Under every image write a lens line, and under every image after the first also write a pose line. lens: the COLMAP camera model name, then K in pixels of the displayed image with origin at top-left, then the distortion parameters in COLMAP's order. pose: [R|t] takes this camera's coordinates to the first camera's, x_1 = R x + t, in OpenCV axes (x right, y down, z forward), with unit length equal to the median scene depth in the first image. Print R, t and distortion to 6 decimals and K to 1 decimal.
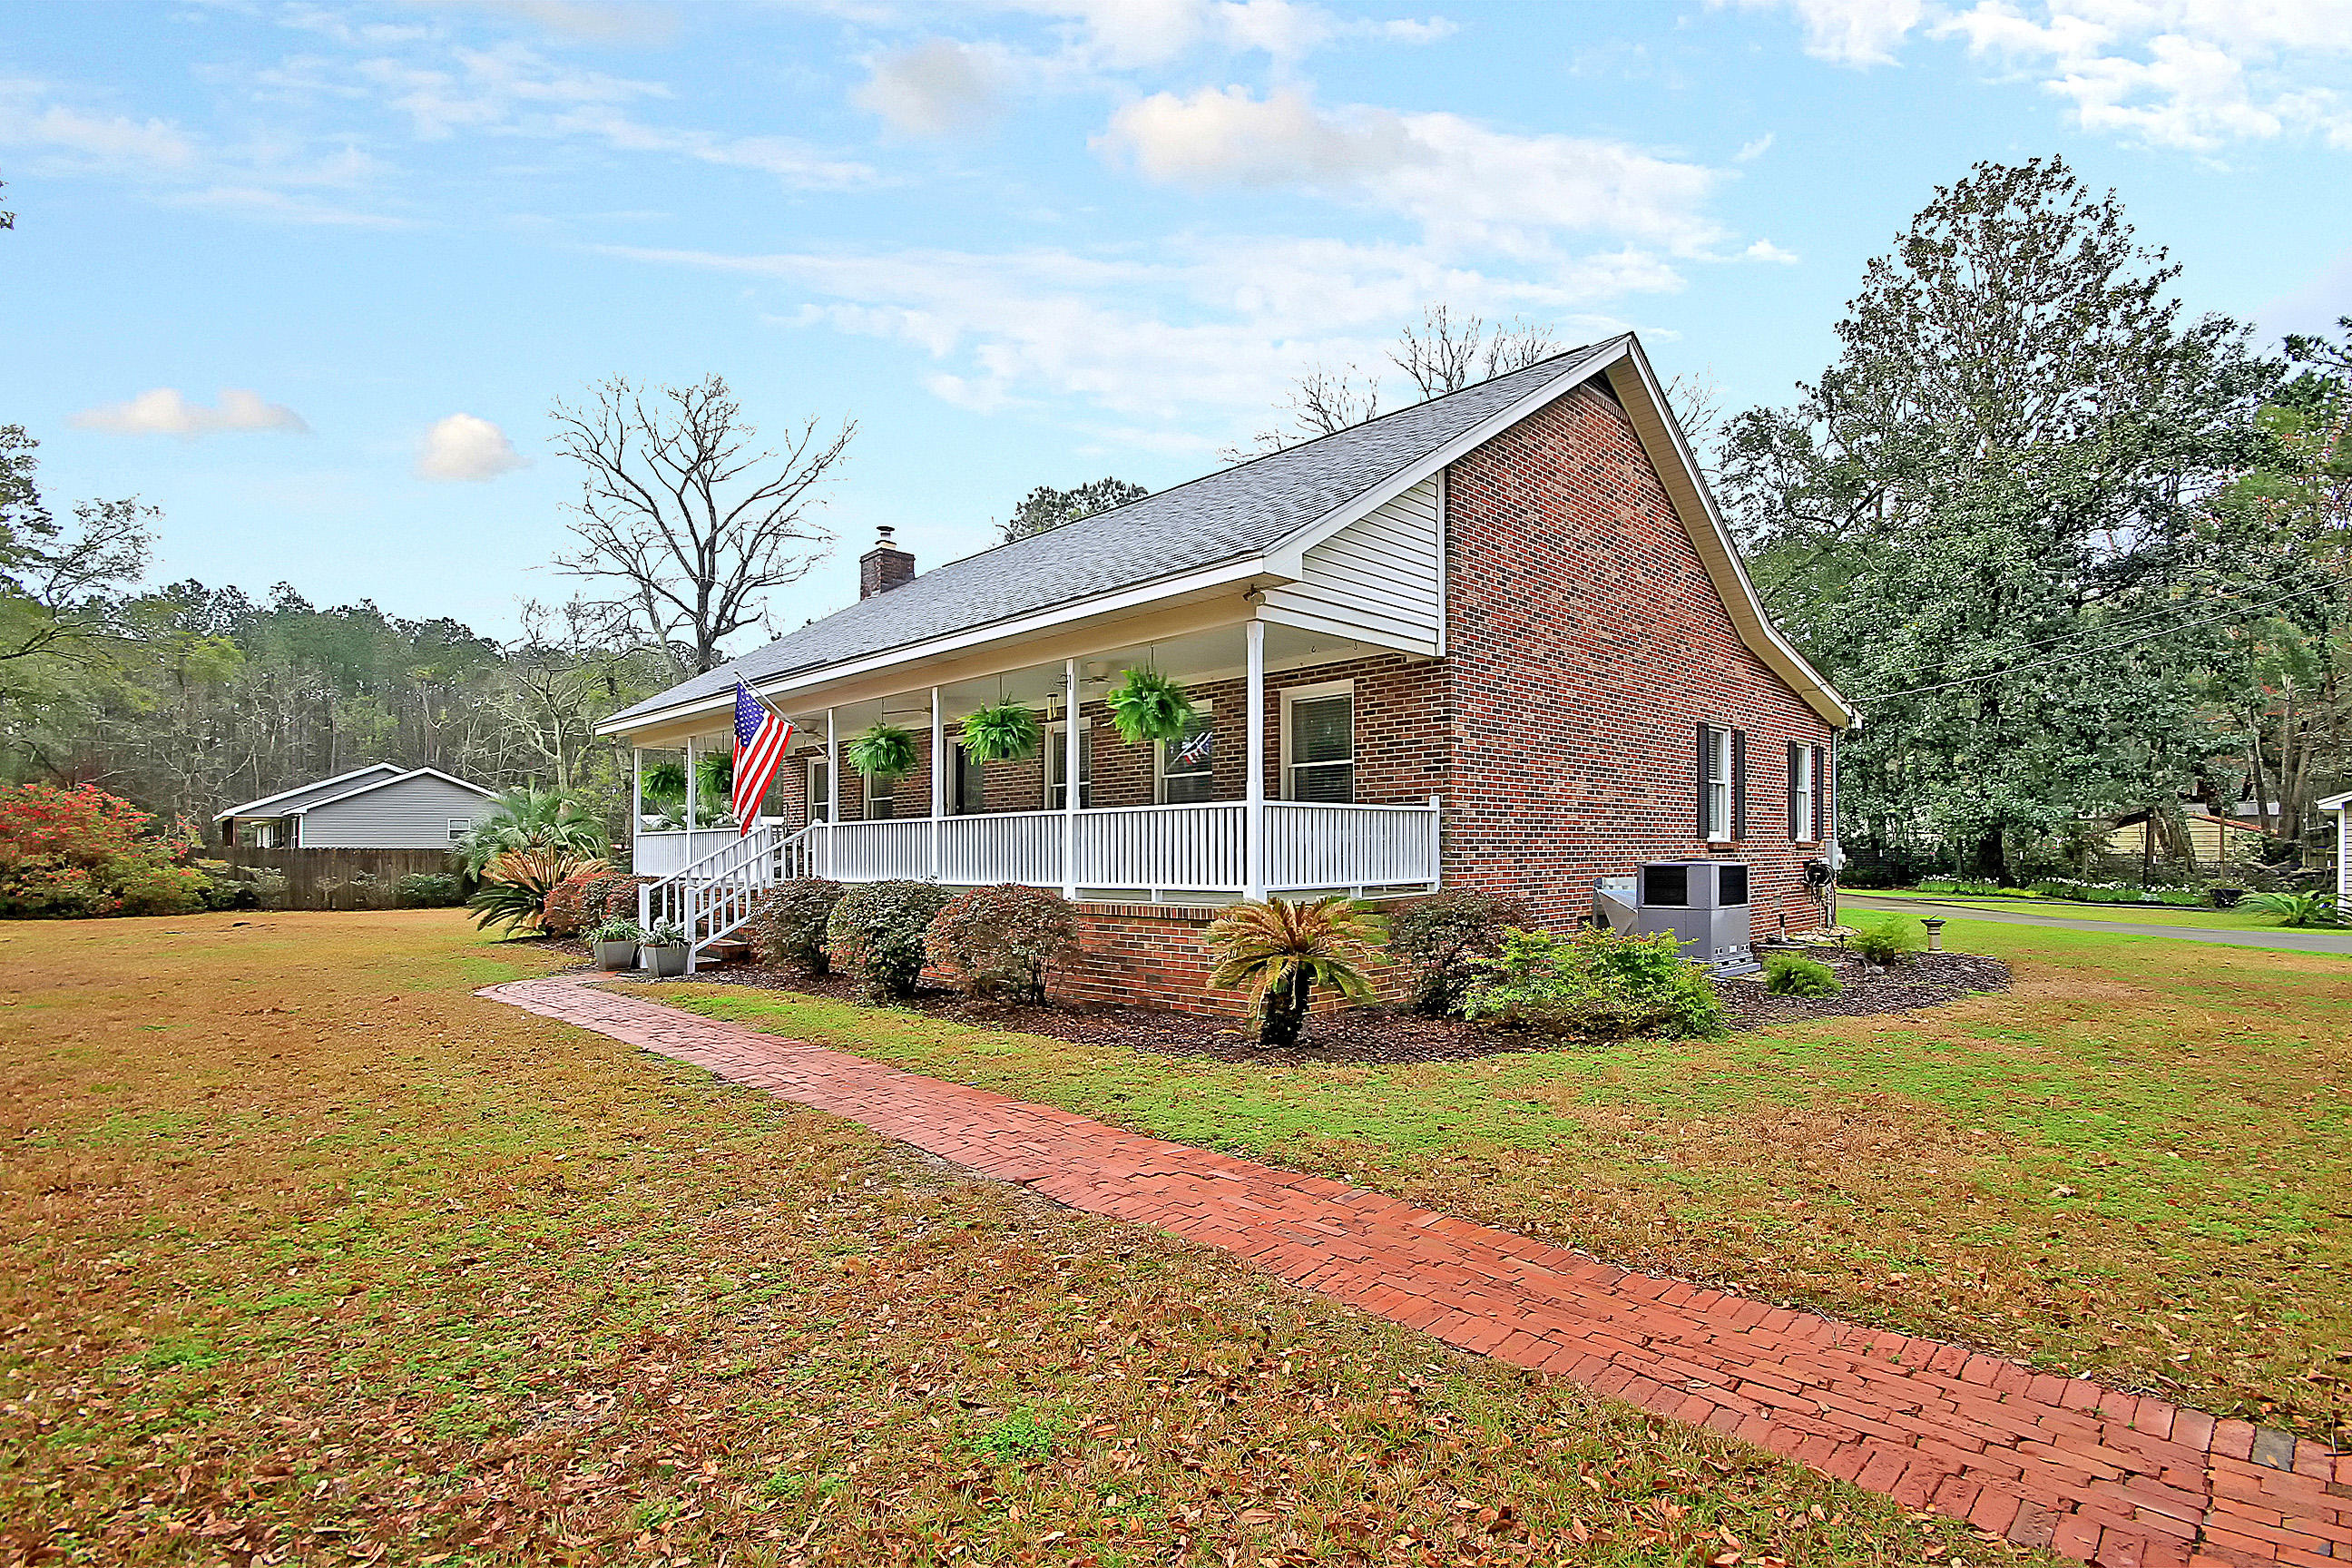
lens RADIAL K [[1100.6, 0, 1191.7], [0, 1100.6, 790.9], [0, 0, 1]] dist [0.014129, -0.020163]
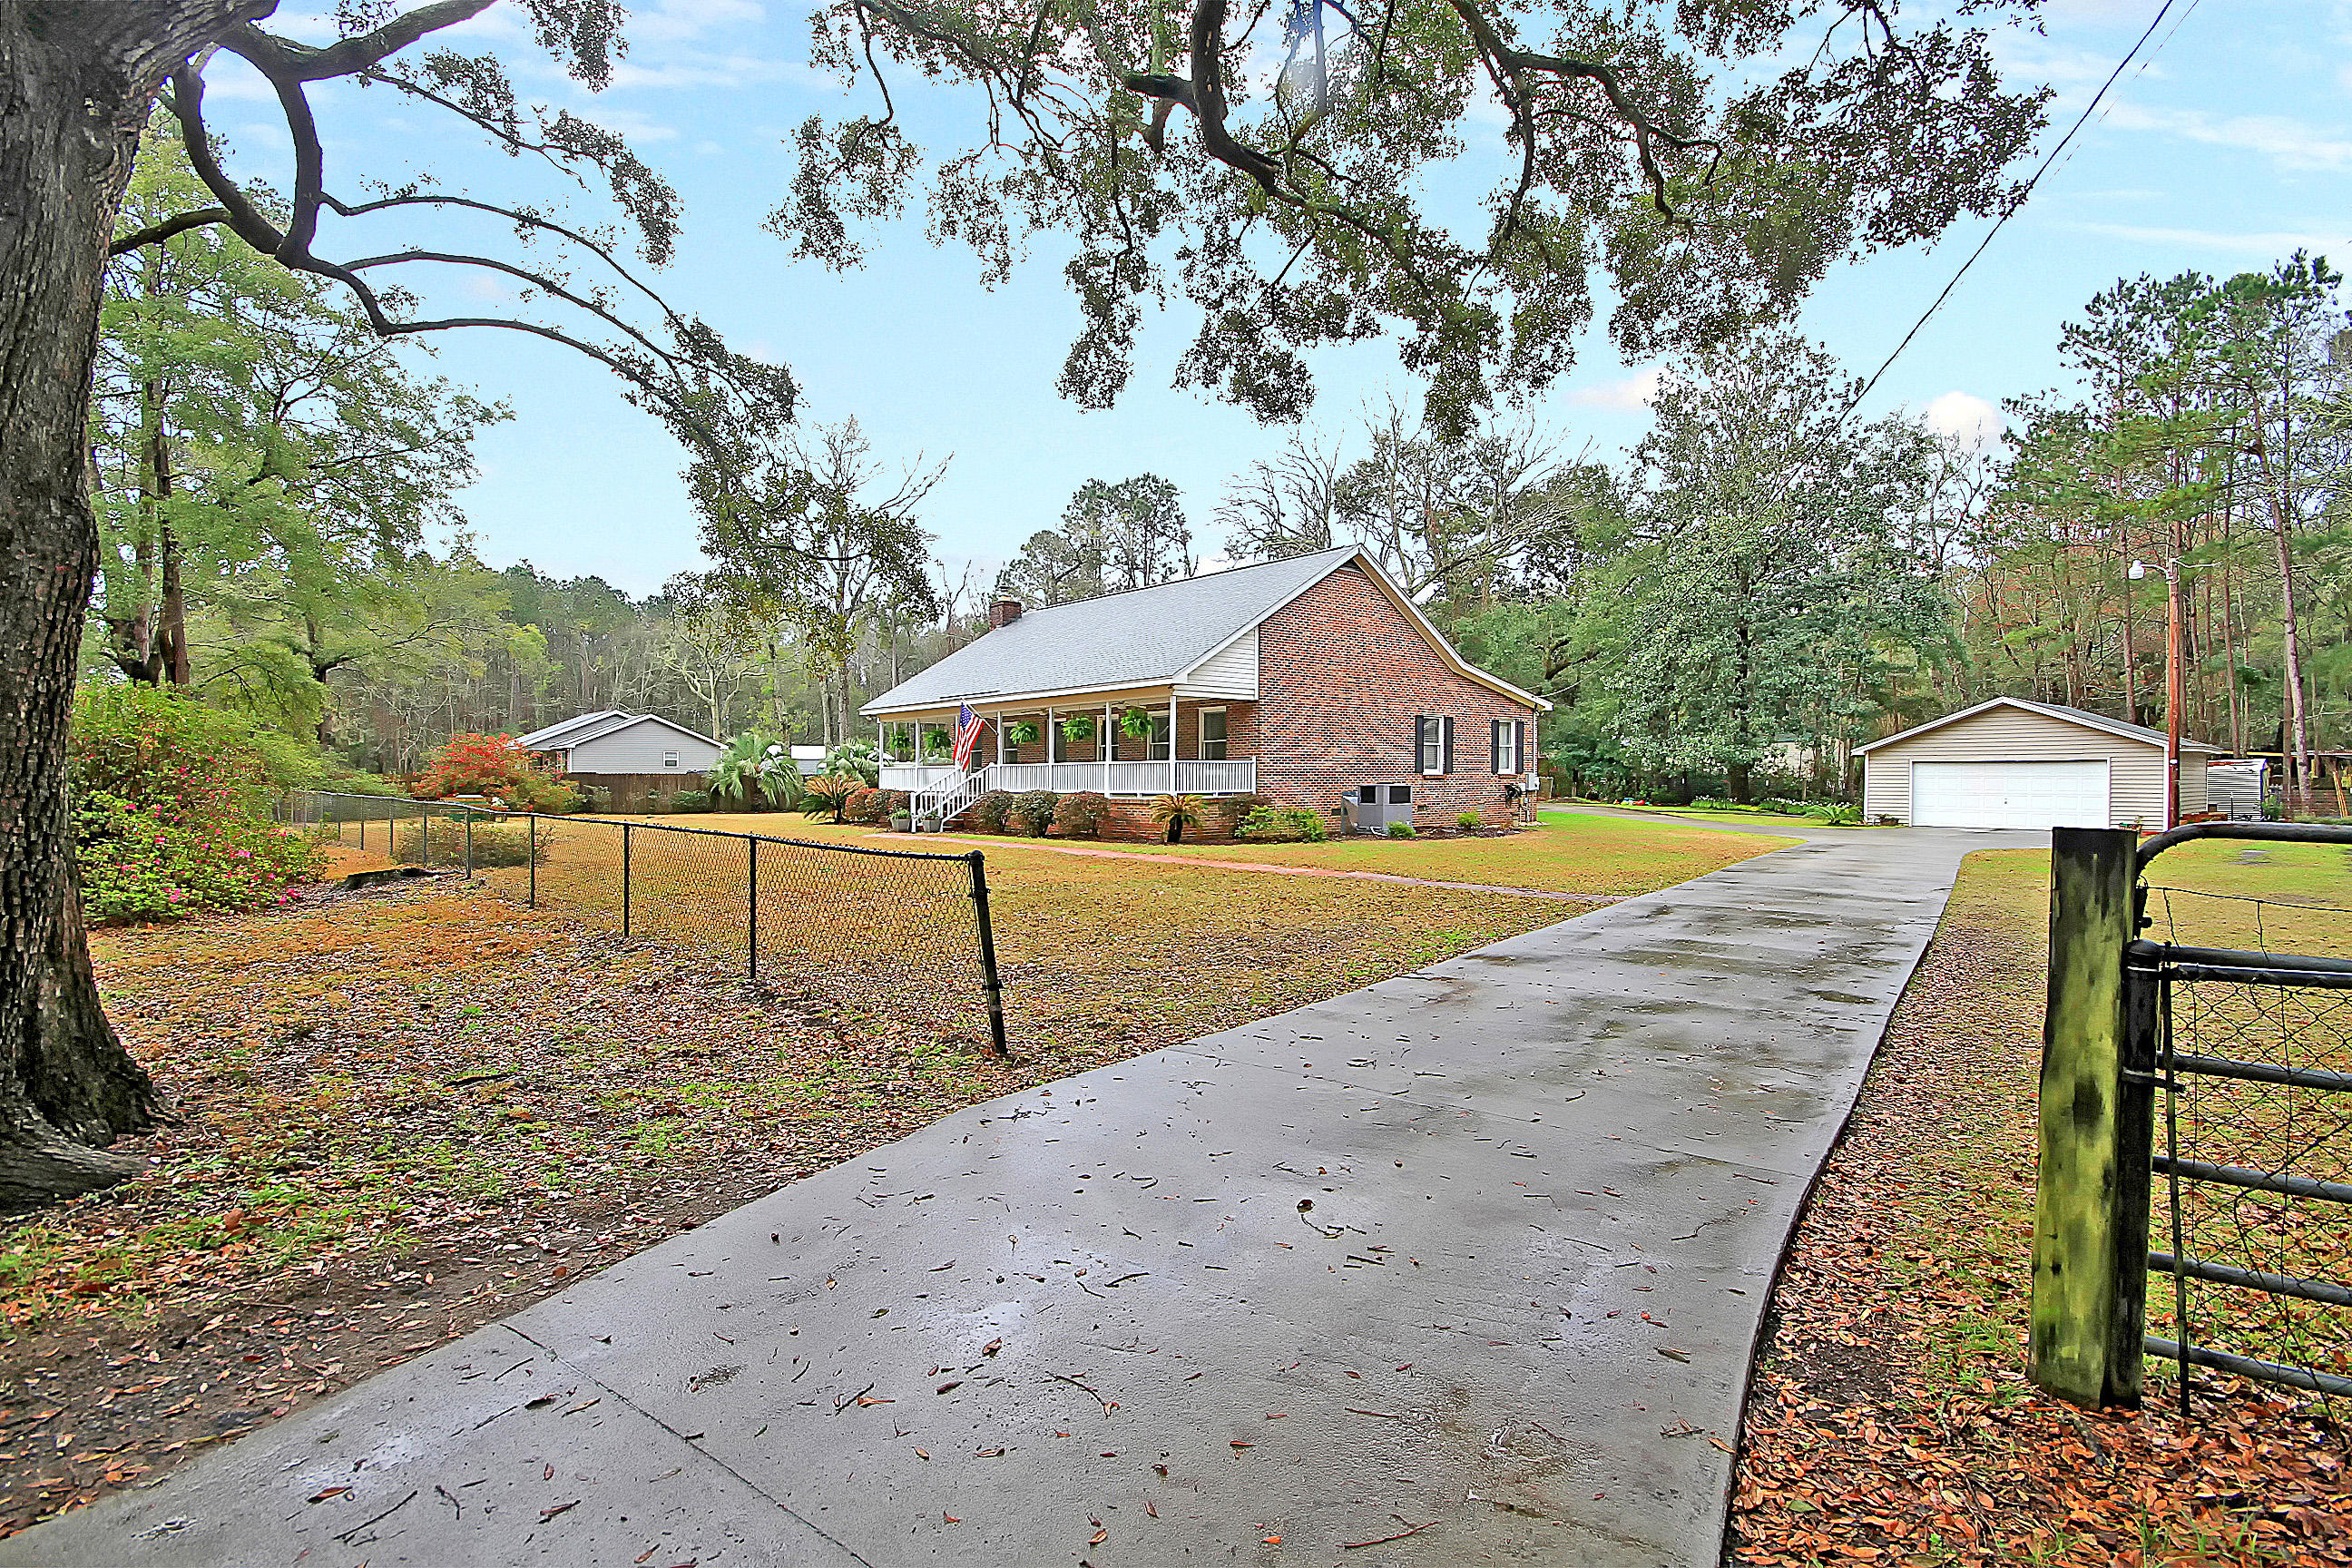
lens RADIAL K [[1100.6, 0, 1191.7], [0, 1100.6, 790.9], [0, 0, 1]] dist [0.014129, -0.020163]
pose [[0.998940, 0.006501, -0.045580, 0.157751], [-0.003331, 0.997592, 0.069281, -0.072255], [0.045921, -0.069055, 0.996555, -1.194914]]
